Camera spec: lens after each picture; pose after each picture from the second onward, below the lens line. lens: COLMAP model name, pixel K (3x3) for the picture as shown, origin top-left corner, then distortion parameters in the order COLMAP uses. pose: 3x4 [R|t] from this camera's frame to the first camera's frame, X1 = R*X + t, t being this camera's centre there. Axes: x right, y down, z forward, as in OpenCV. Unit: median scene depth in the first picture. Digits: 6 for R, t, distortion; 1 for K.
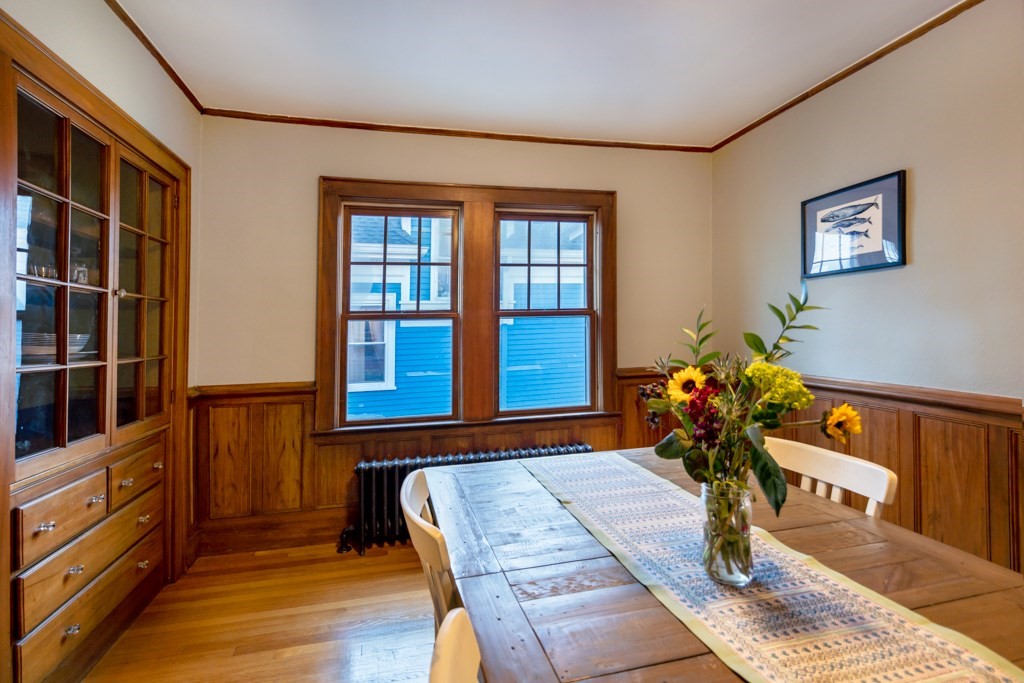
lens RADIAL K [[456.1, 0, 509.9], [0, 456.1, 332.2], [0, 0, 1]] dist [-0.008251, 0.000014]
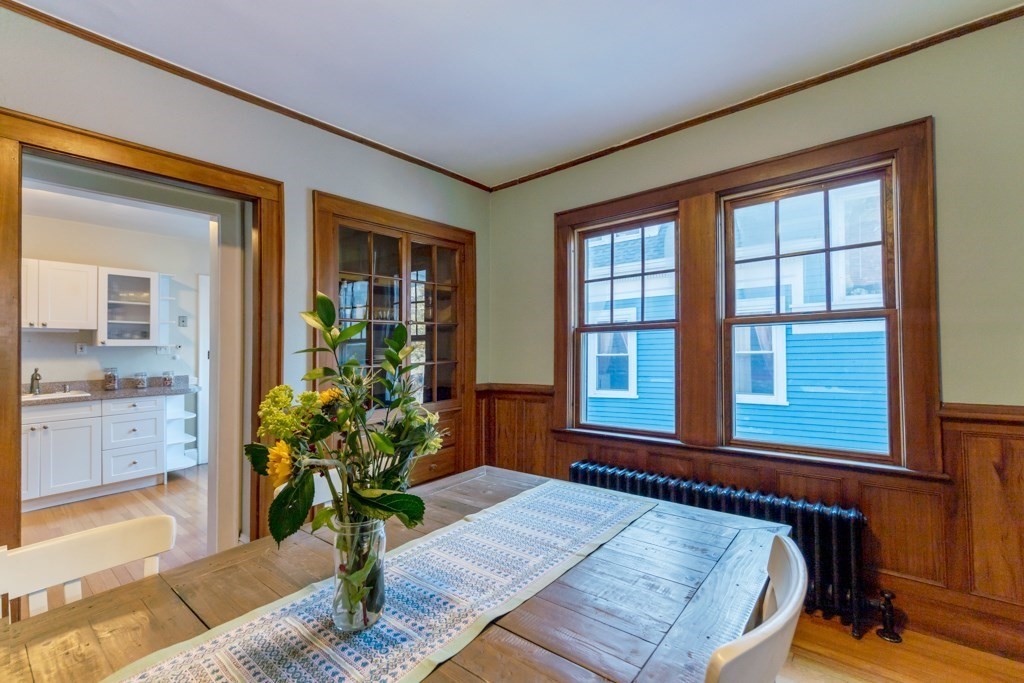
lens RADIAL K [[446.3, 0, 515.9], [0, 446.3, 353.2], [0, 0, 1]] dist [0.002227, -0.000207]
pose [[0.610321, 0.017733, -0.791956, 0.545063], [0.006535, 0.999603, 0.027419, -0.011755], [0.792128, -0.021910, 0.609962, 0.278063]]
